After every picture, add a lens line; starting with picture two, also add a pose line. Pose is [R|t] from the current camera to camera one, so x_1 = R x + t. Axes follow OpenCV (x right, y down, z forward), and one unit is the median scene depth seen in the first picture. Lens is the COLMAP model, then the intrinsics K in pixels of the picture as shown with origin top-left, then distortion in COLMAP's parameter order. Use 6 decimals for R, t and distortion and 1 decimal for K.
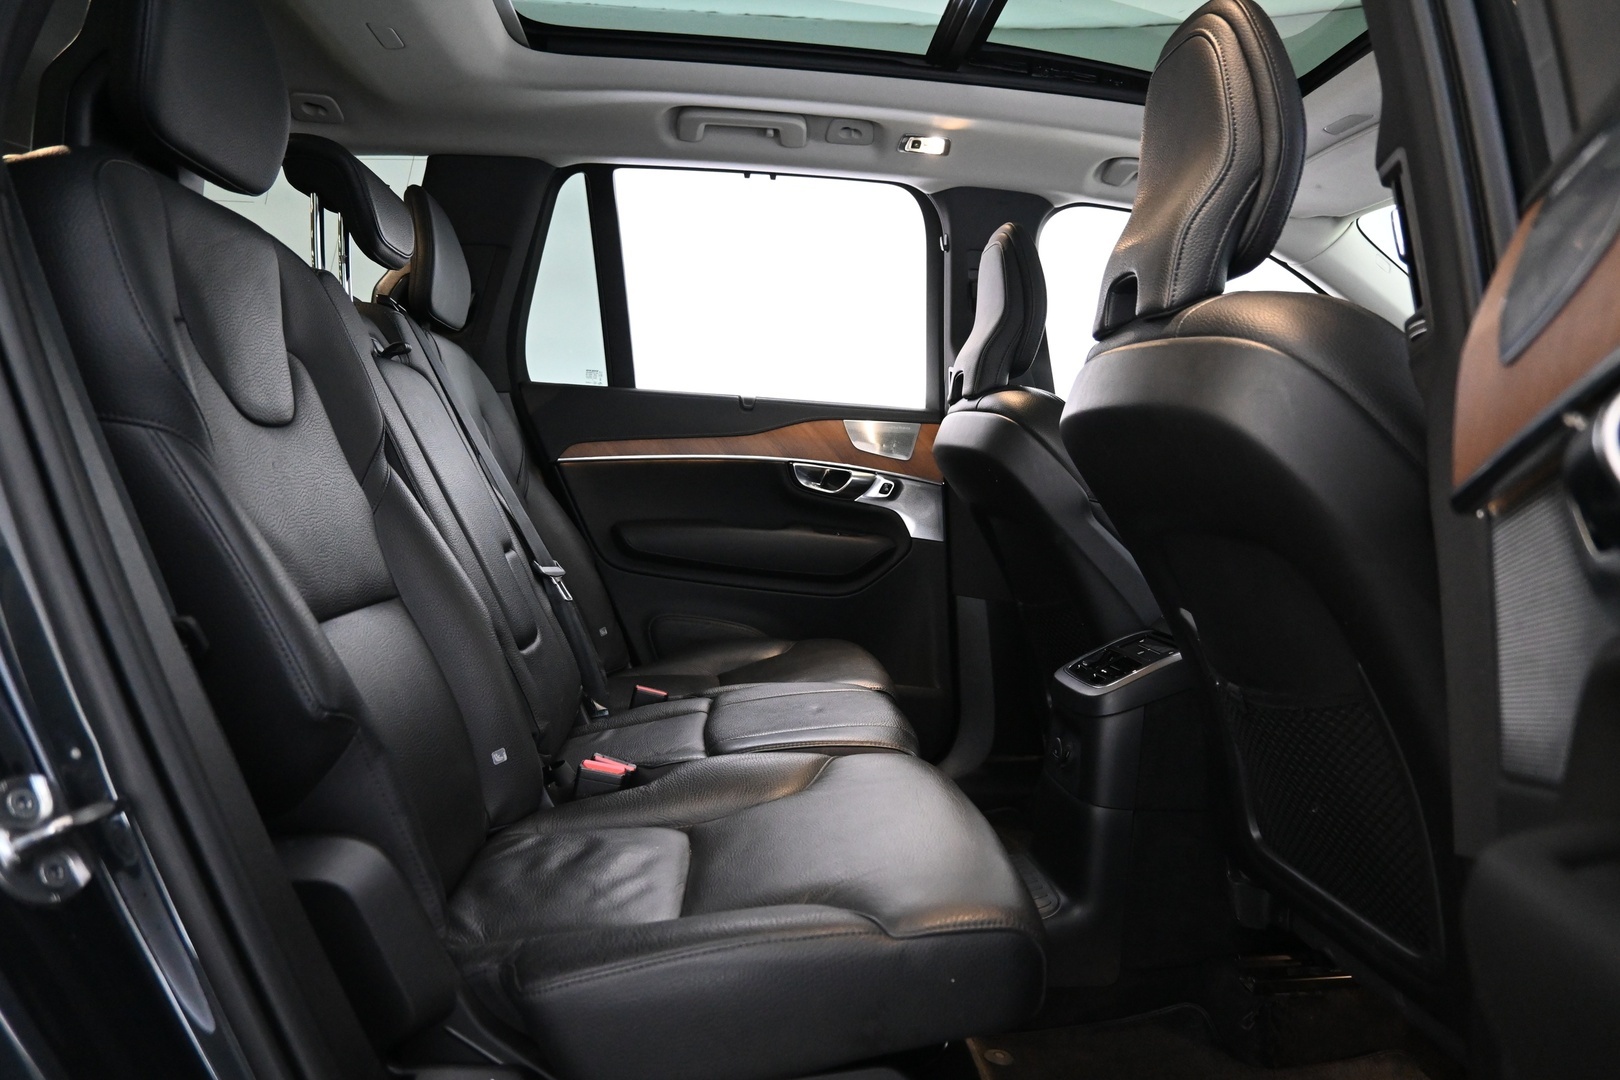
lens RADIAL K [[1092.3, 0, 810.0], [0, 1092.3, 540.0], [0, 0, 1]] dist [0.002378, -0.002602]
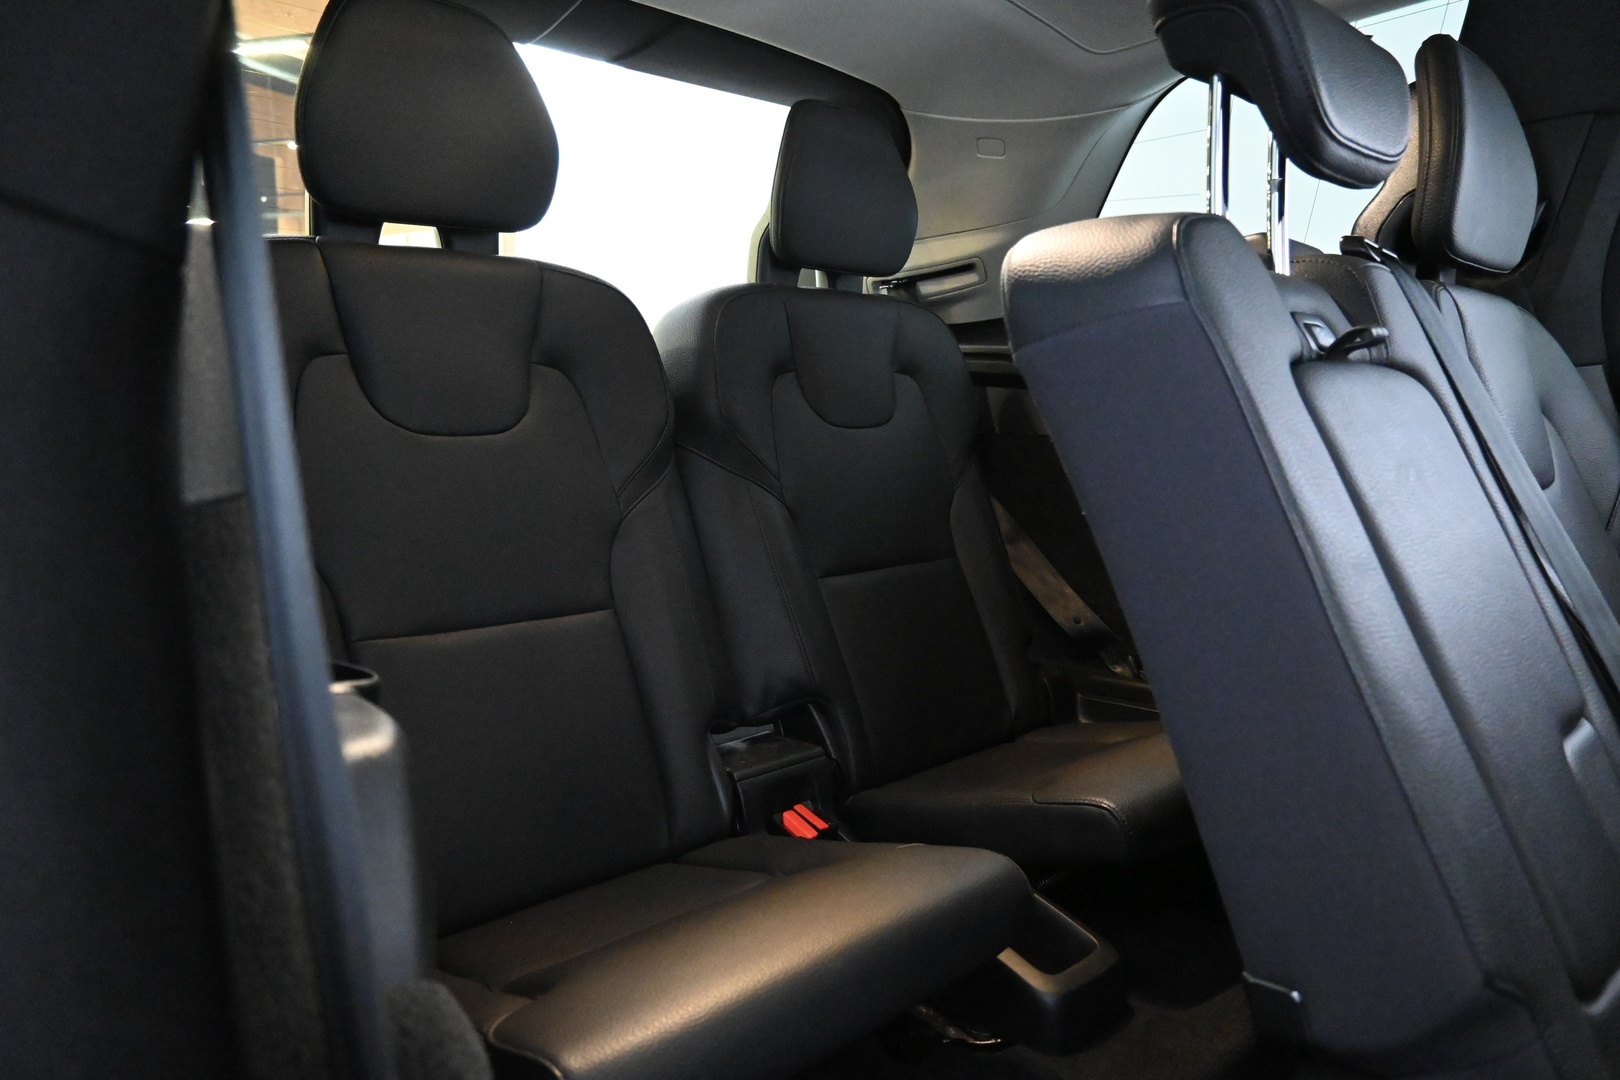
lens RADIAL K [[1092.3, 0, 810.0], [0, 1092.3, 540.0], [0, 0, 1]] dist [0.002378, -0.002602]
pose [[0.630264, 0.070435, -0.773179, -0.120307], [-0.028079, 0.997293, 0.067962, -0.100345], [0.775873, -0.021124, 0.630535, 0.431478]]
